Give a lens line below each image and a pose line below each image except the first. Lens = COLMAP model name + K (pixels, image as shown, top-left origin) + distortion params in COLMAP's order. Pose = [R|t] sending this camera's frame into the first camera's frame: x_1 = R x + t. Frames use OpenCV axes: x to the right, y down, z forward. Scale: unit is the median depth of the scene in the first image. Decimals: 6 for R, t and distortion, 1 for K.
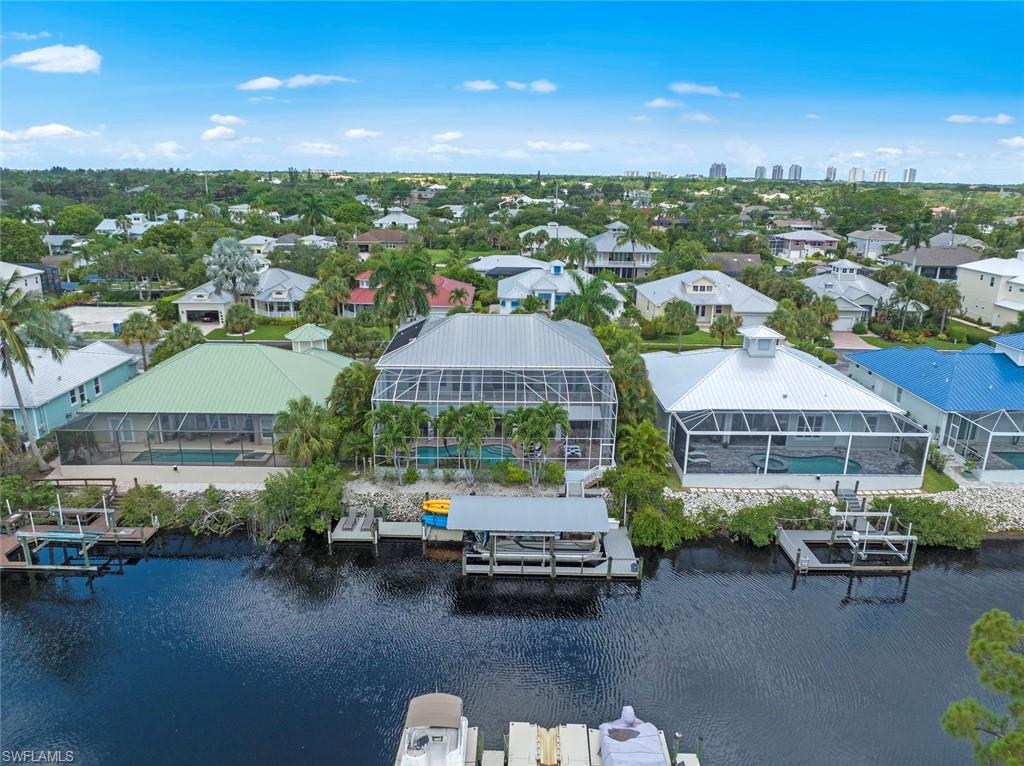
lens RADIAL K [[715.8, 0, 512.0], [0, 715.8, 383.0], [0, 0, 1]] dist [0.088726, 0.000250]
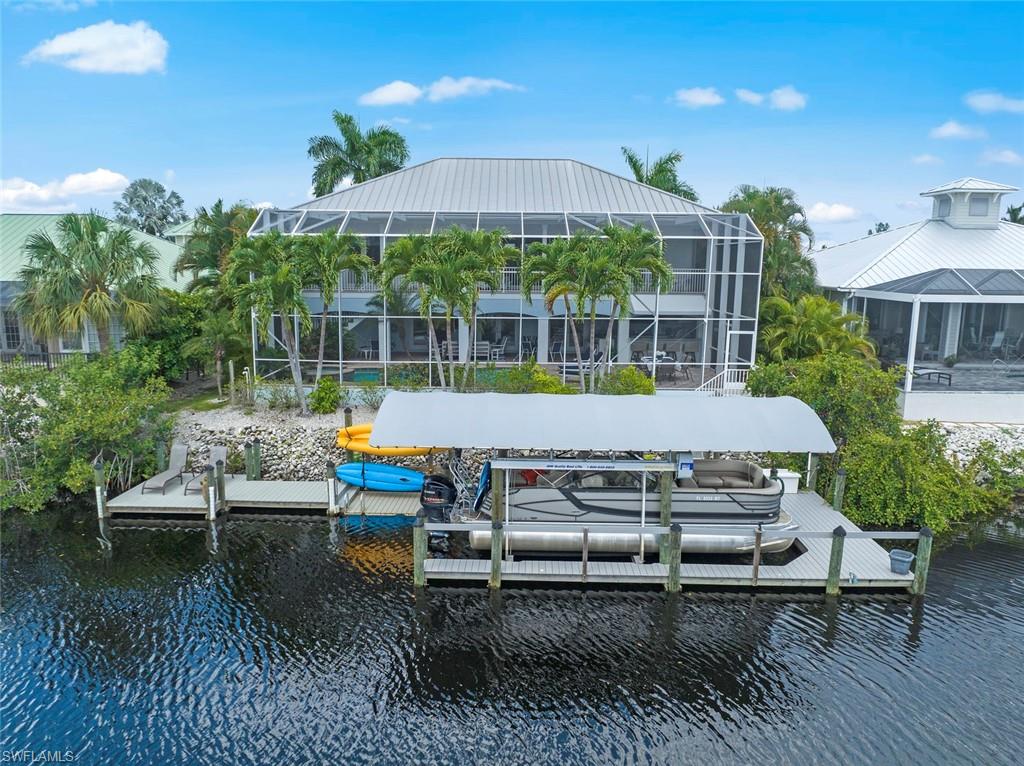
lens RADIAL K [[790.4, 0, 512.0], [0, 790.4, 383.0], [0, 0, 1]] dist [-0.008163, -0.003356]
pose [[0.999919, -0.005398, -0.011490, -0.015572], [0.004665, 0.998009, -0.062899, 0.186280], [0.011807, 0.062840, 0.997954, 0.589469]]
